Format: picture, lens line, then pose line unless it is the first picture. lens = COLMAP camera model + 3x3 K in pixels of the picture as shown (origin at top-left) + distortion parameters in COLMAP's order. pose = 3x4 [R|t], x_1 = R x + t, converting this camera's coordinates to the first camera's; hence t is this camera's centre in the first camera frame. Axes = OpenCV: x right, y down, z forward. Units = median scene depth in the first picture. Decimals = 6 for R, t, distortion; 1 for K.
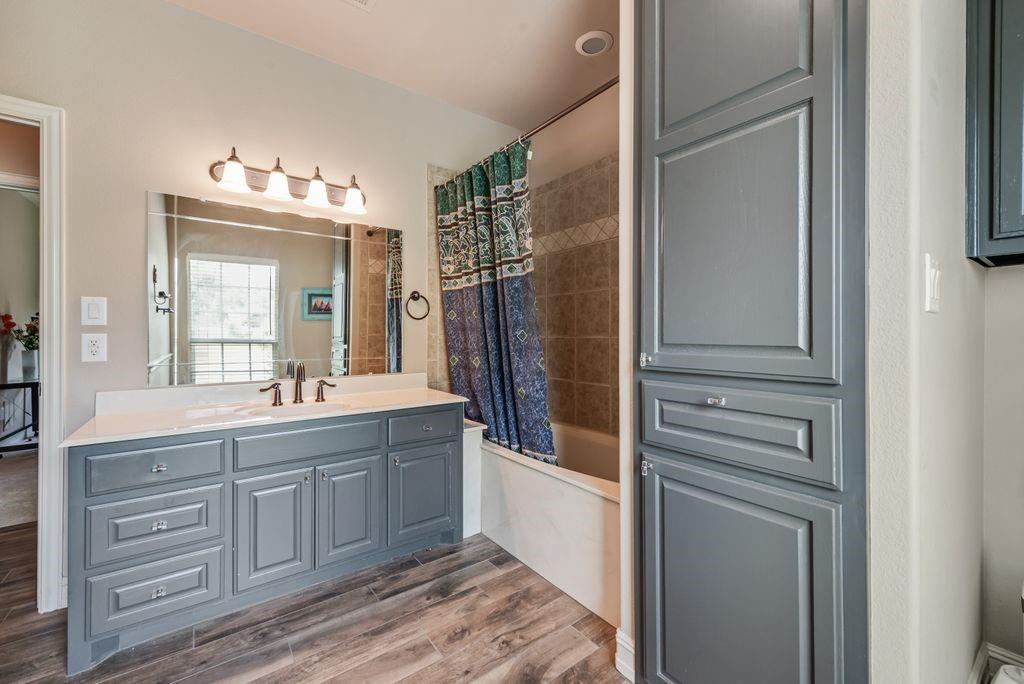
lens RADIAL K [[415.2, 0, 509.1], [0, 415.2, 334.5], [0, 0, 1]] dist [0.018187, -0.002716]
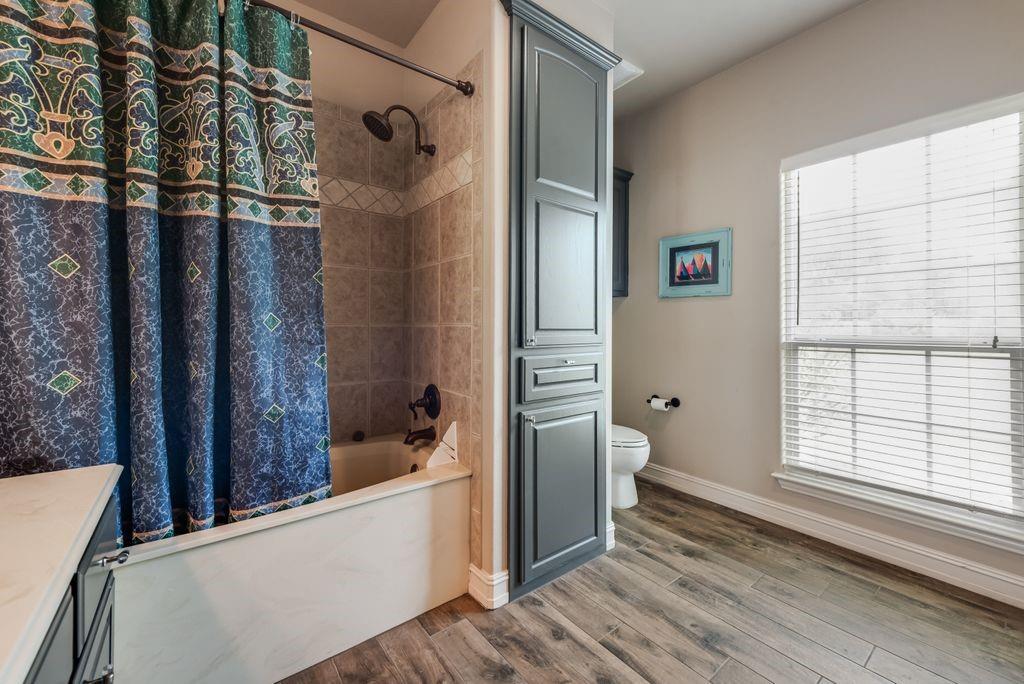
lens RADIAL K [[415.2, 0, 510.4], [0, 415.2, 337.2], [0, 0, 1]] dist [0.018187, -0.002716]
pose [[-0.013124, -0.006343, 0.999894, -0.619837], [0.008384, 0.999944, 0.006454, 0.025411], [-0.999879, 0.008468, -0.013070, 0.666682]]
